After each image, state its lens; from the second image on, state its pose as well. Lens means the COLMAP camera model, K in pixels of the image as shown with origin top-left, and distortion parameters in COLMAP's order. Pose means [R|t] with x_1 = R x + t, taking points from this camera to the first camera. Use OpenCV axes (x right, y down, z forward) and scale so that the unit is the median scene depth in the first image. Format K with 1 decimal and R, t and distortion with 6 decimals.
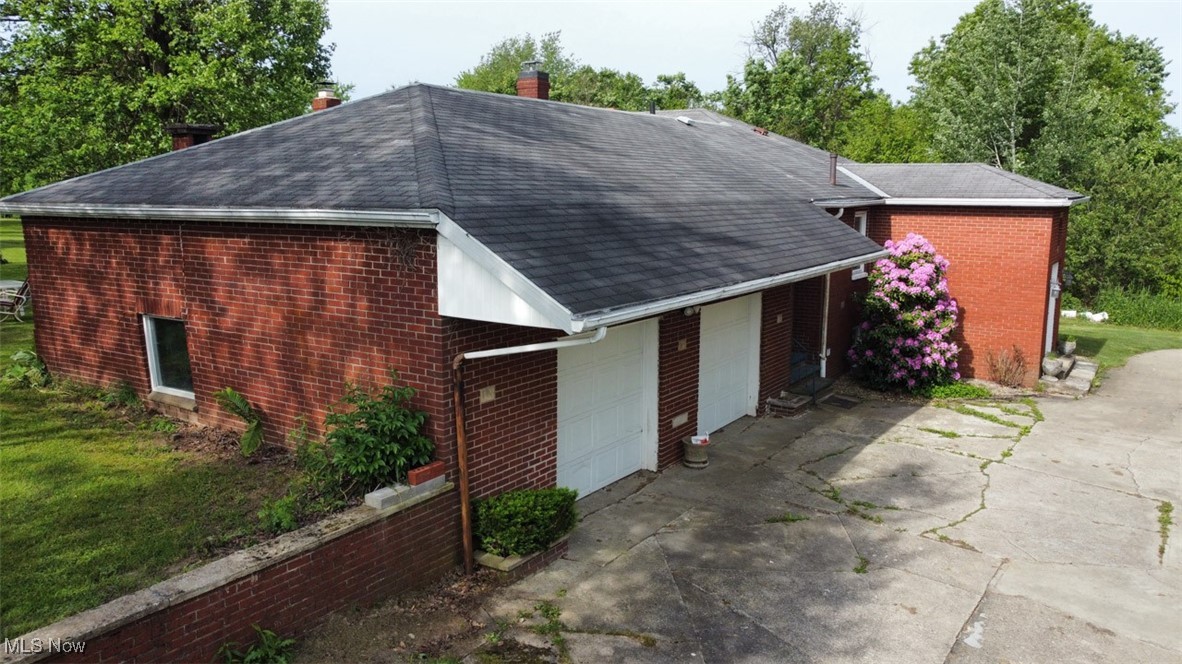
lens RADIAL K [[897.0, 0, 589.1], [0, 897.0, 335.0], [0, 0, 1]] dist [0.000708, -0.009056]
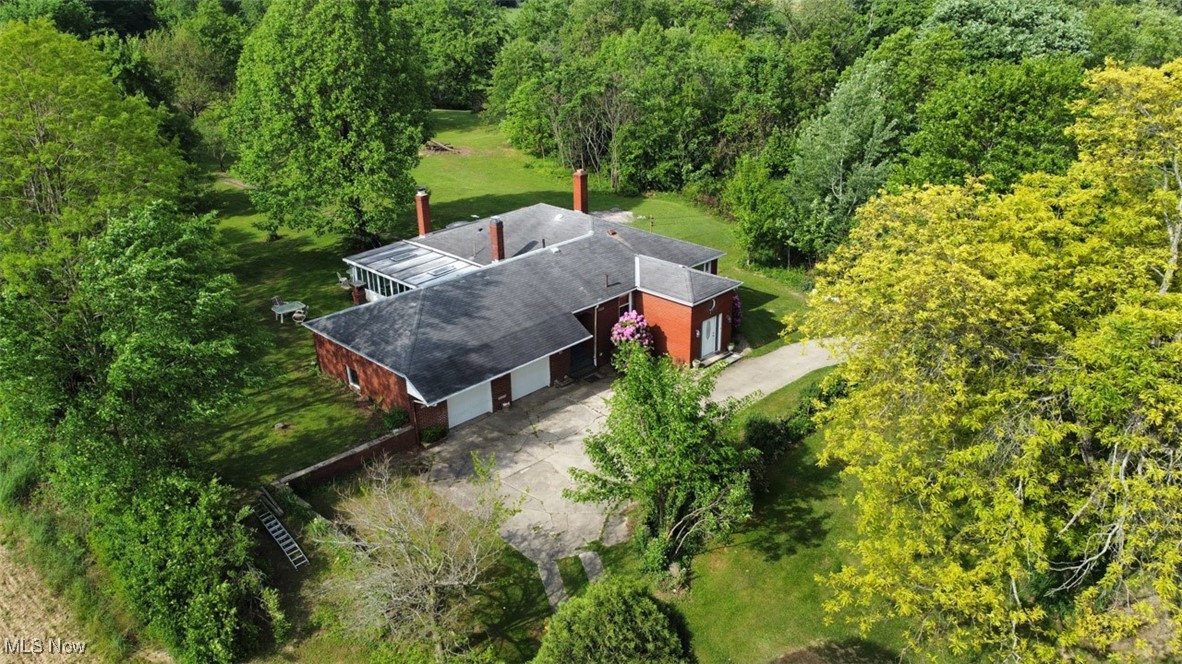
lens RADIAL K [[897.0, 0, 592.1], [0, 897.0, 330.3], [0, 0, 1]] dist [0.000708, -0.009056]
pose [[0.979967, 0.071523, -0.185874, 1.027684], [-0.024145, 0.969073, 0.245591, -0.963453], [0.197691, -0.236183, 0.951386, -2.002800]]
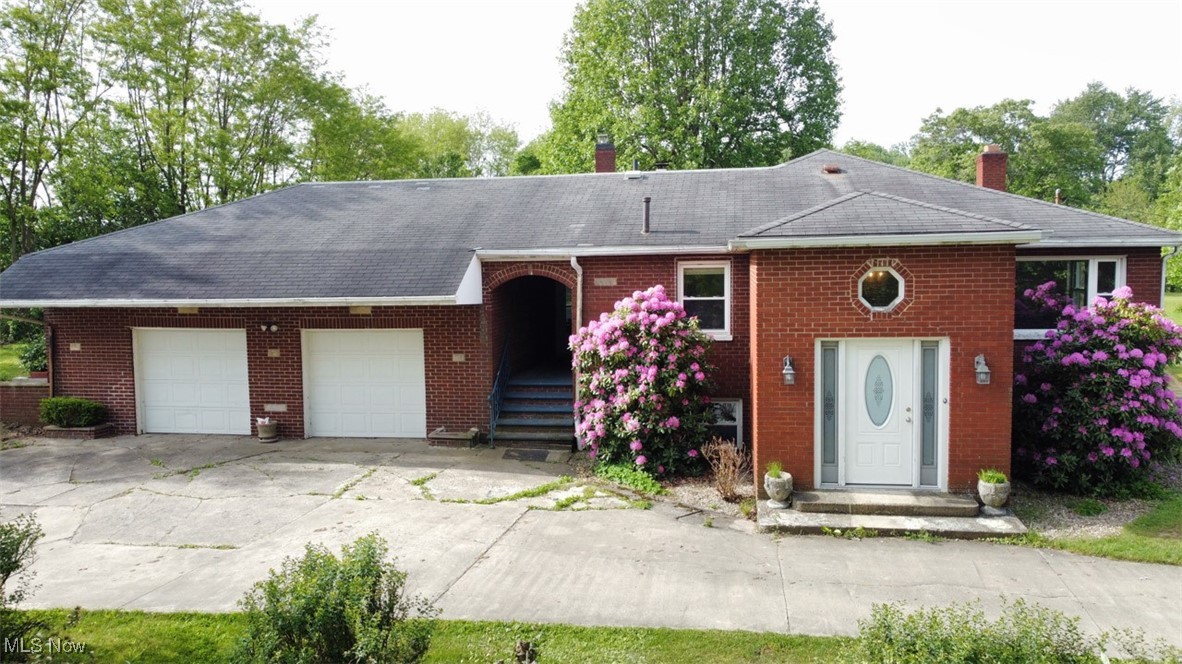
lens RADIAL K [[897.0, 0, 588.8], [0, 897.0, 335.4], [0, 0, 1]] dist [0.000708, -0.009056]
pose [[0.417561, 0.065281, -0.906301, 1.598088], [-0.135666, 0.990715, 0.008856, -0.096148], [0.898464, 0.119257, 0.422541, 0.863100]]
